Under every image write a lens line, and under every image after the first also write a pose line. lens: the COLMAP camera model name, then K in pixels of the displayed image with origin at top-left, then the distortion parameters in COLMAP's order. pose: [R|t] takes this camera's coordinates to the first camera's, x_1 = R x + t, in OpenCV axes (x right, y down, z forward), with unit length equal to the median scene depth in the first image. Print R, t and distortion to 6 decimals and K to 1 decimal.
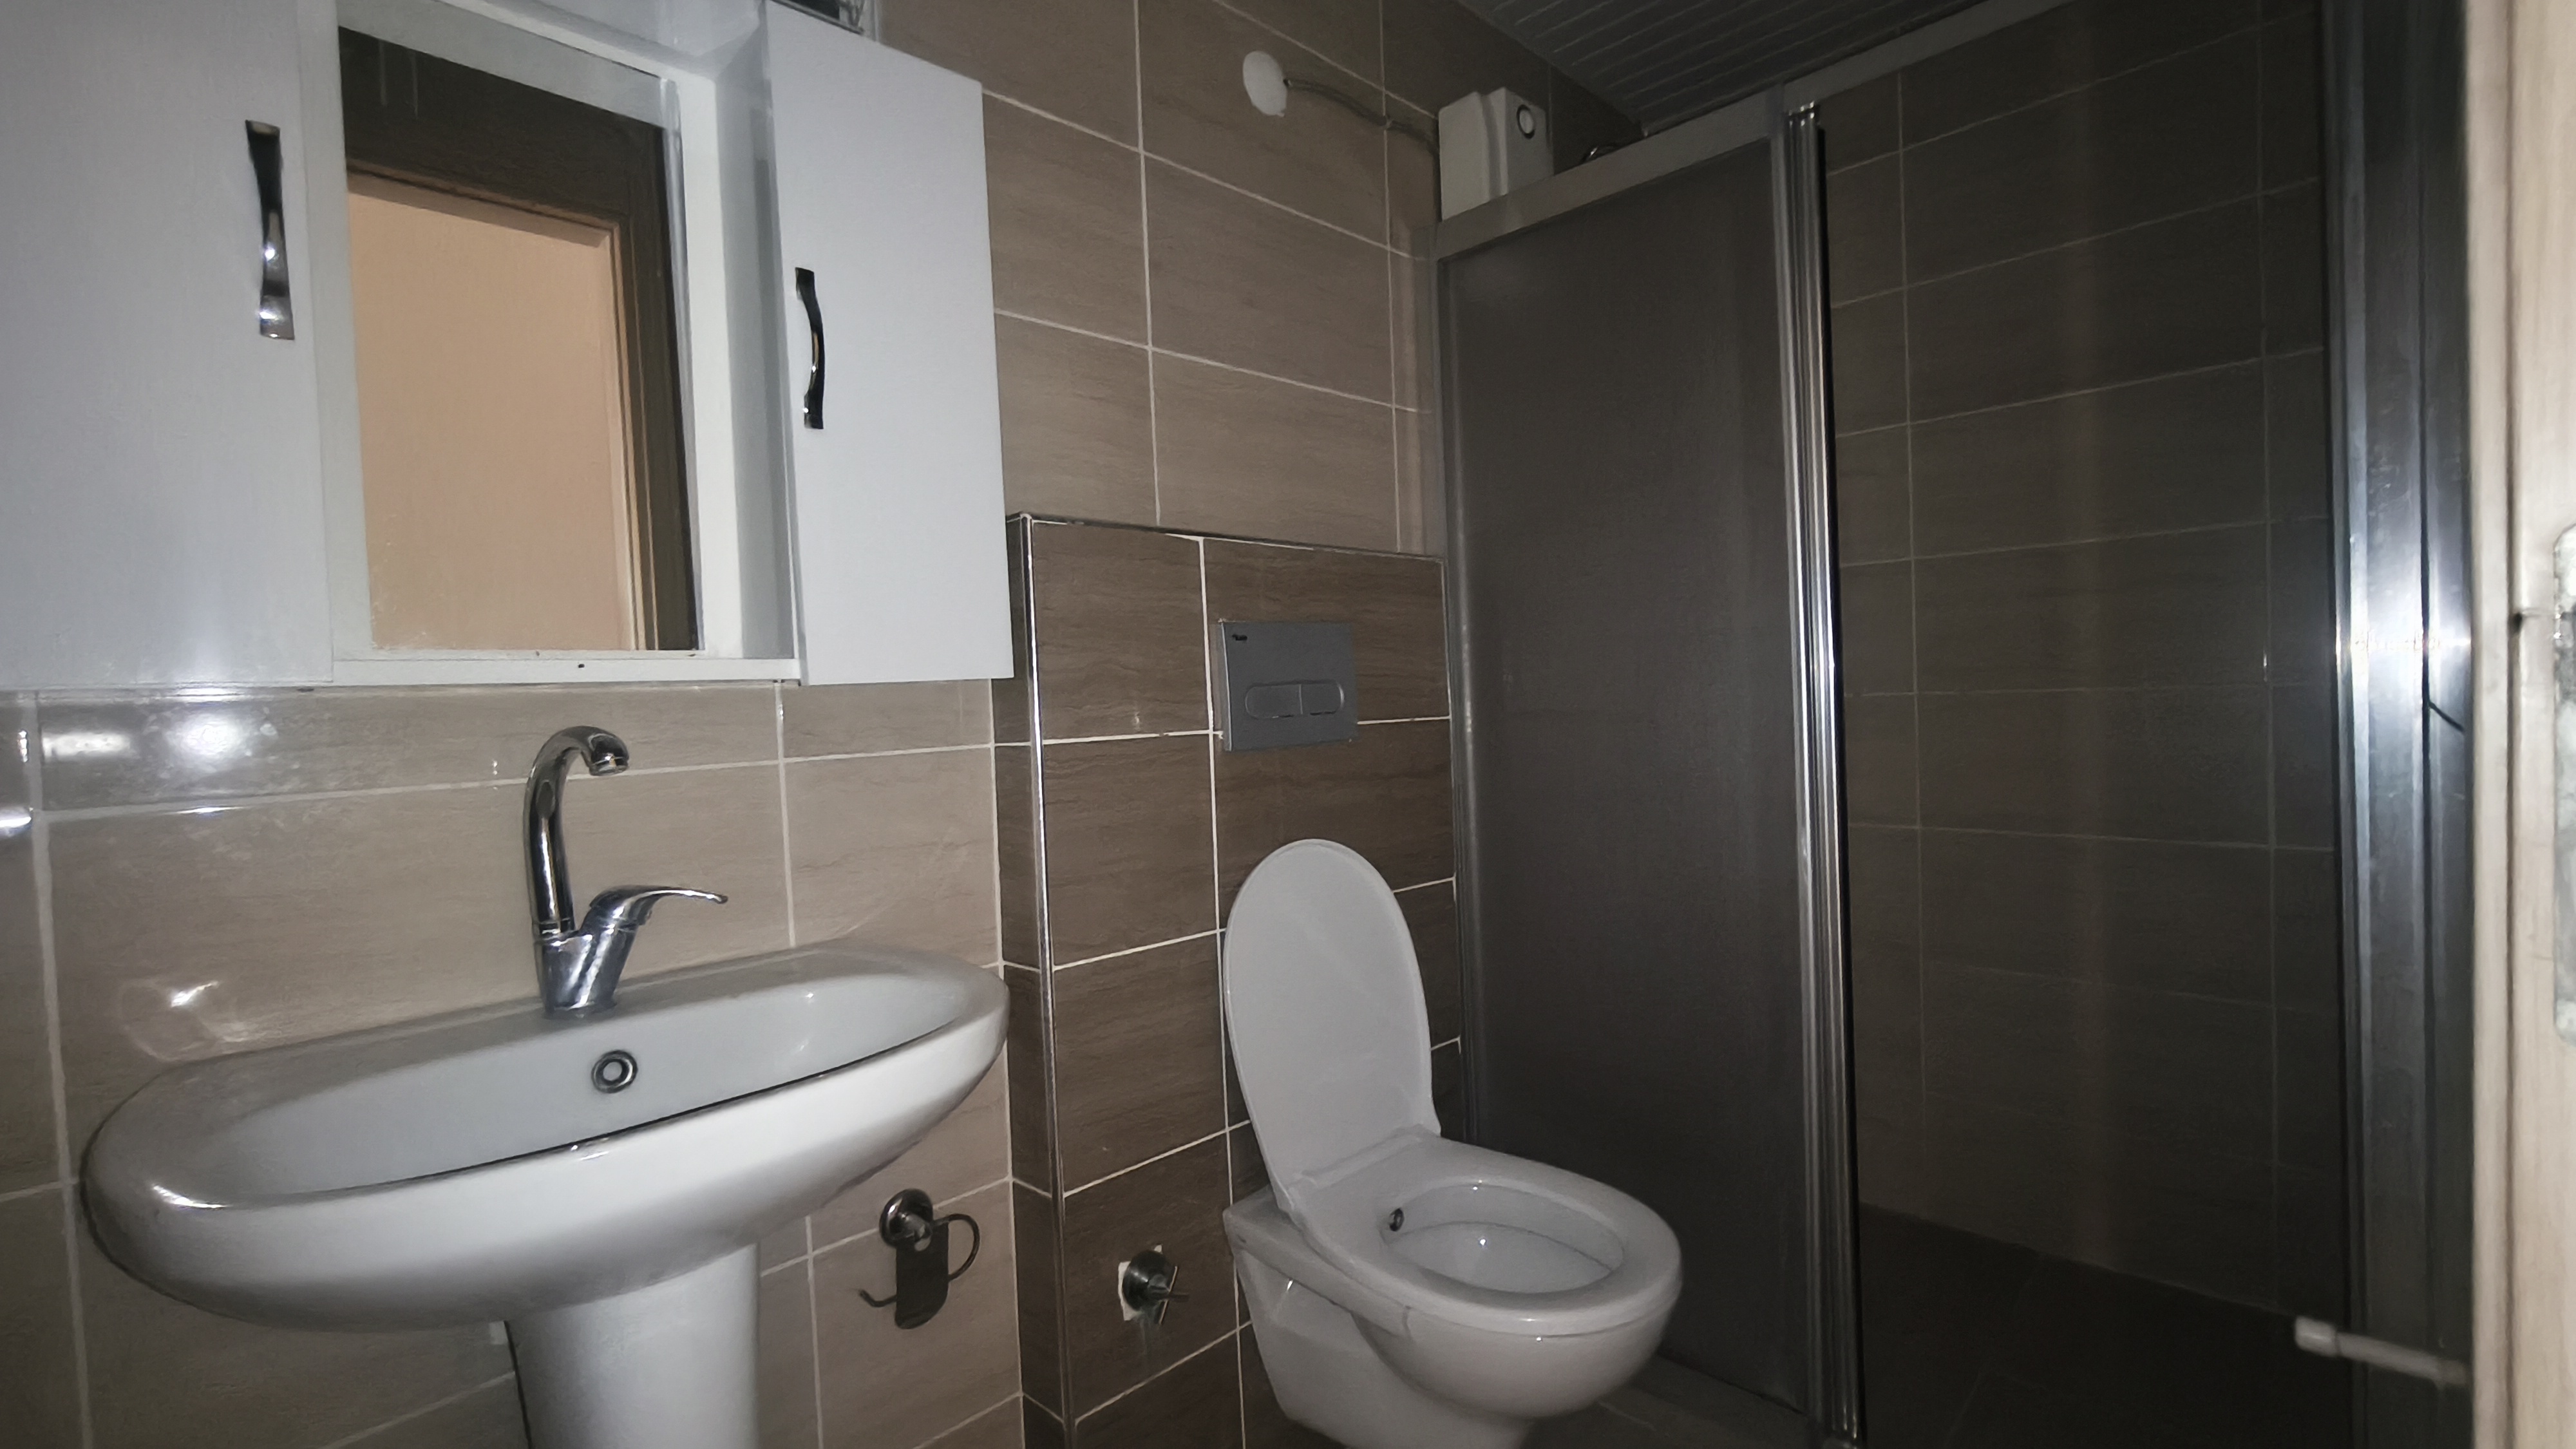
lens RADIAL K [[1073.8, 0, 1286.9], [0, 1073.8, 725.8], [0, 0, 1]] dist [-0.003343, -0.000165]
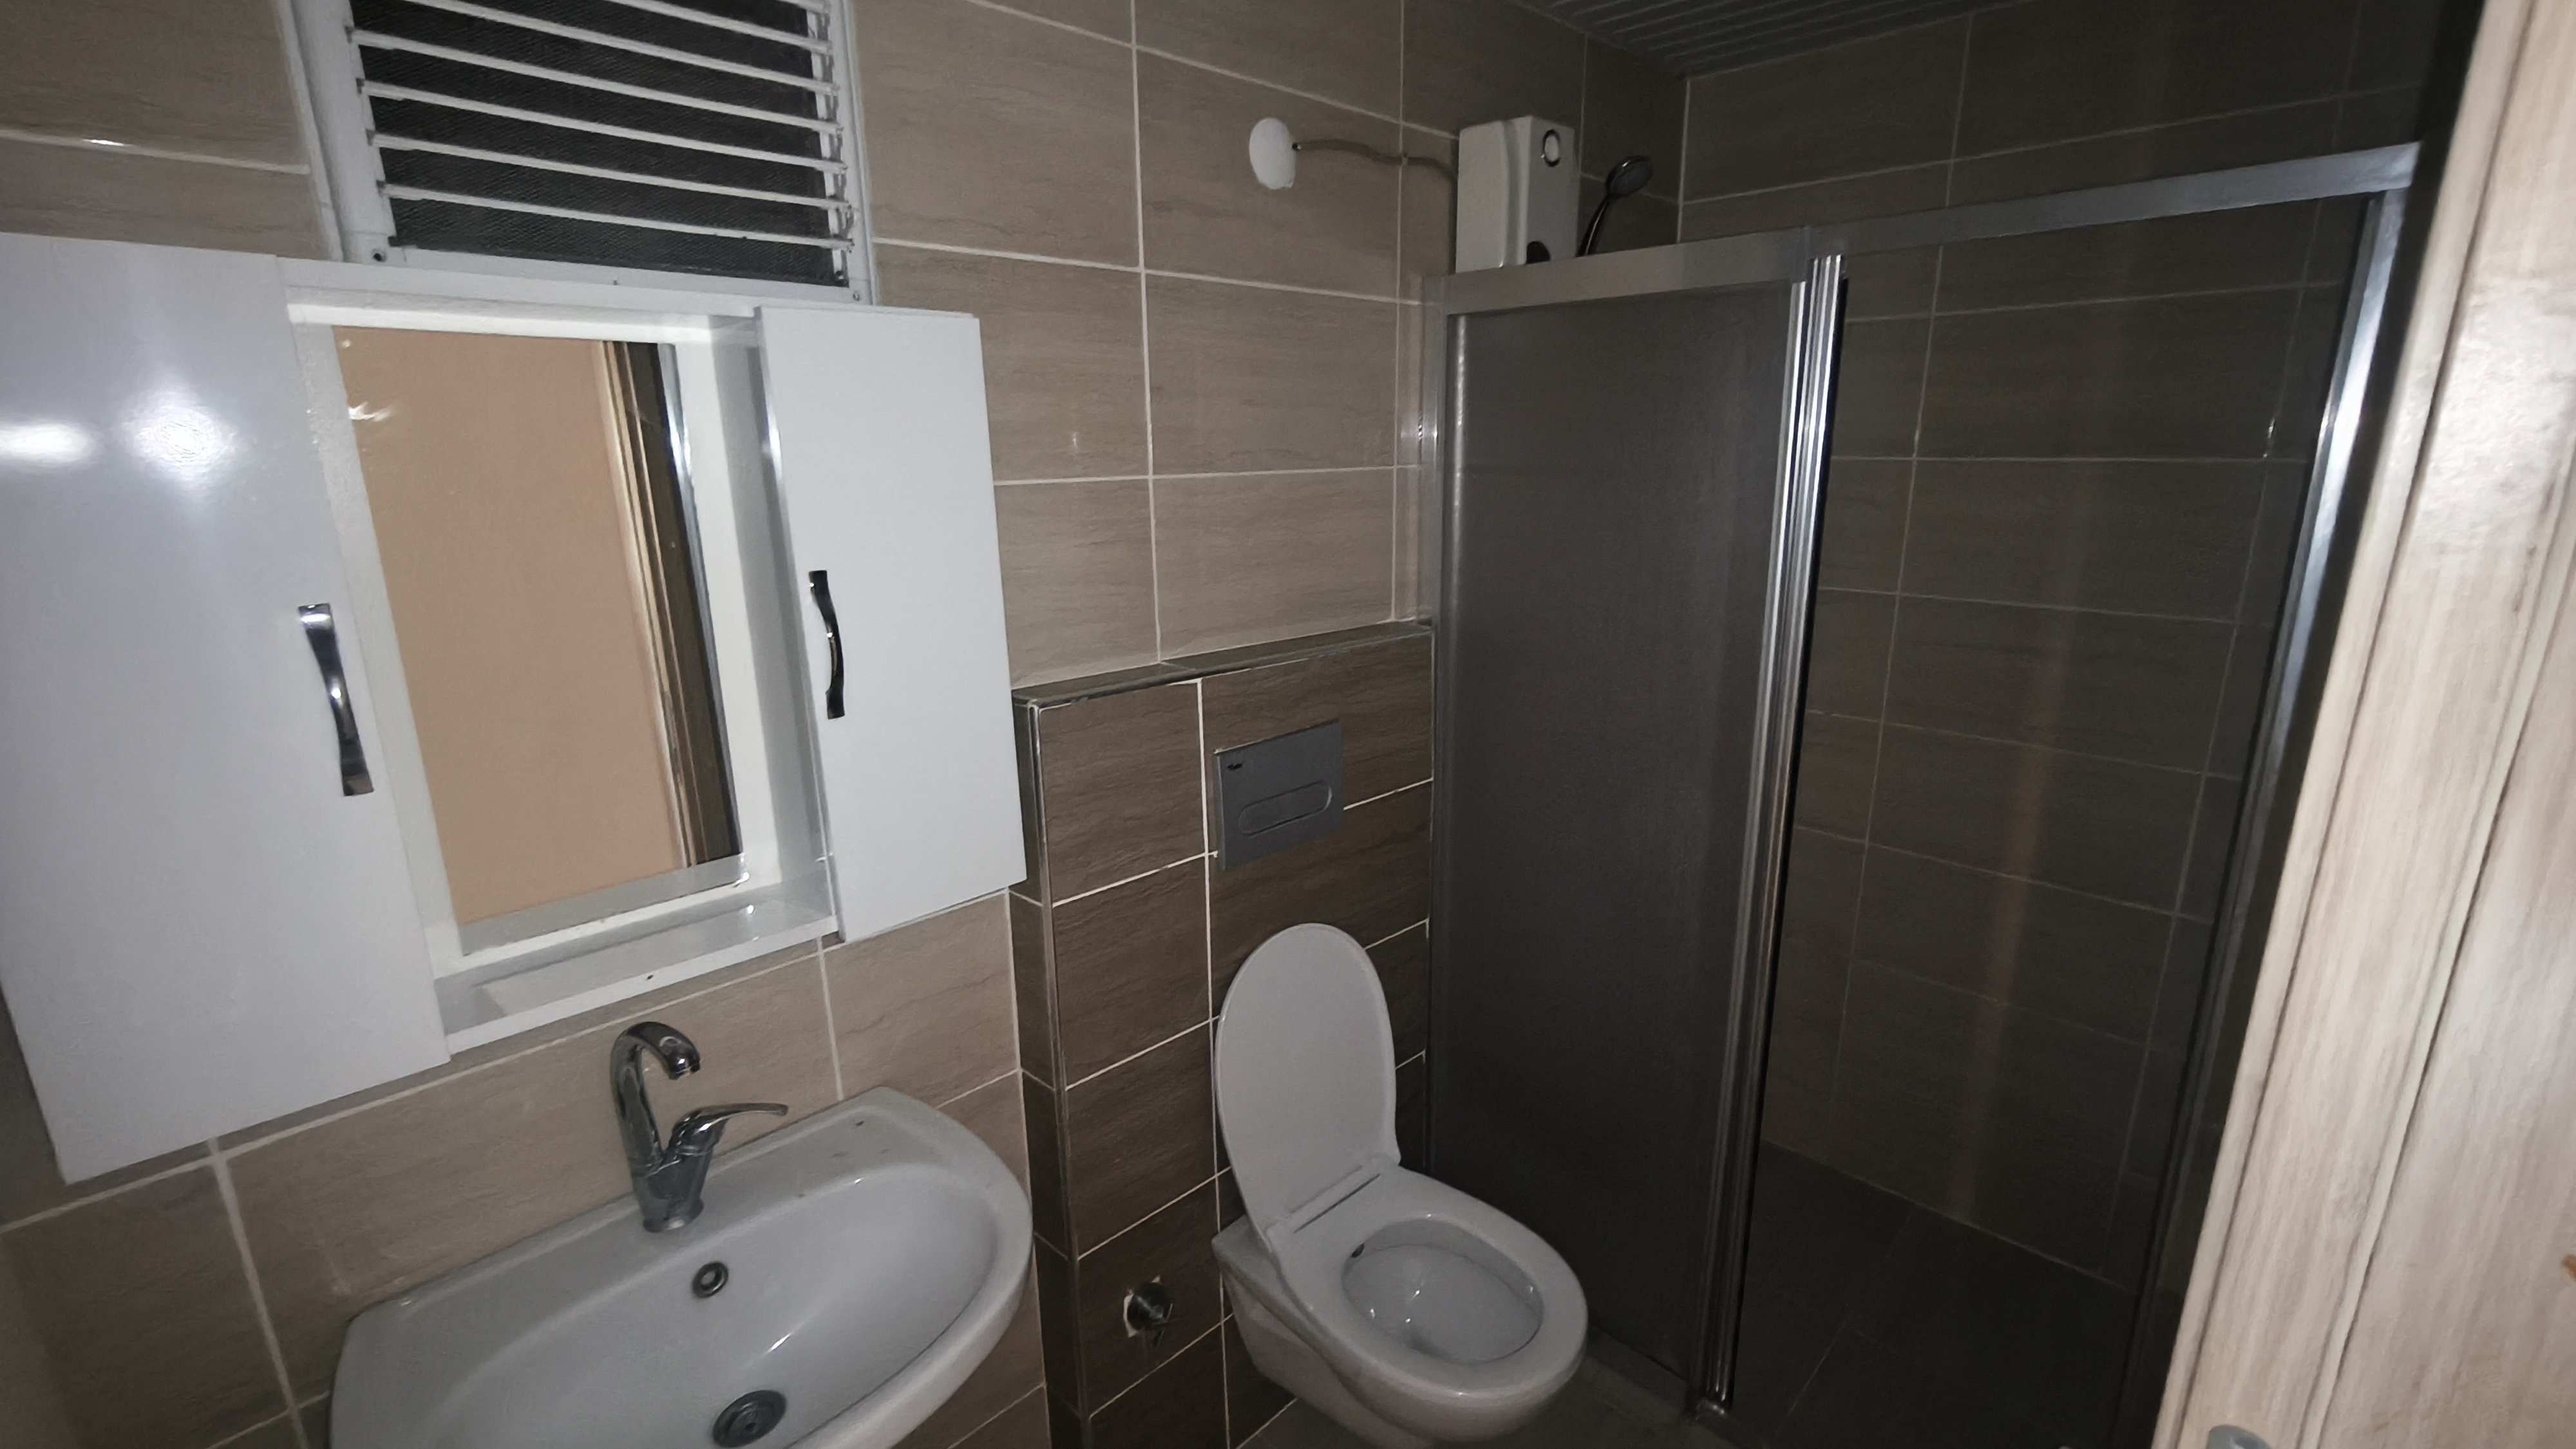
lens RADIAL K [[1073.8, 0, 1290.9], [0, 1073.8, 722.0], [0, 0, 1]] dist [-0.003343, -0.000165]
pose [[0.999574, 0.028237, 0.007416, 0.002811], [-0.029175, 0.975478, 0.218155, -0.362422], [-0.001074, -0.218278, 0.975886, -0.031184]]
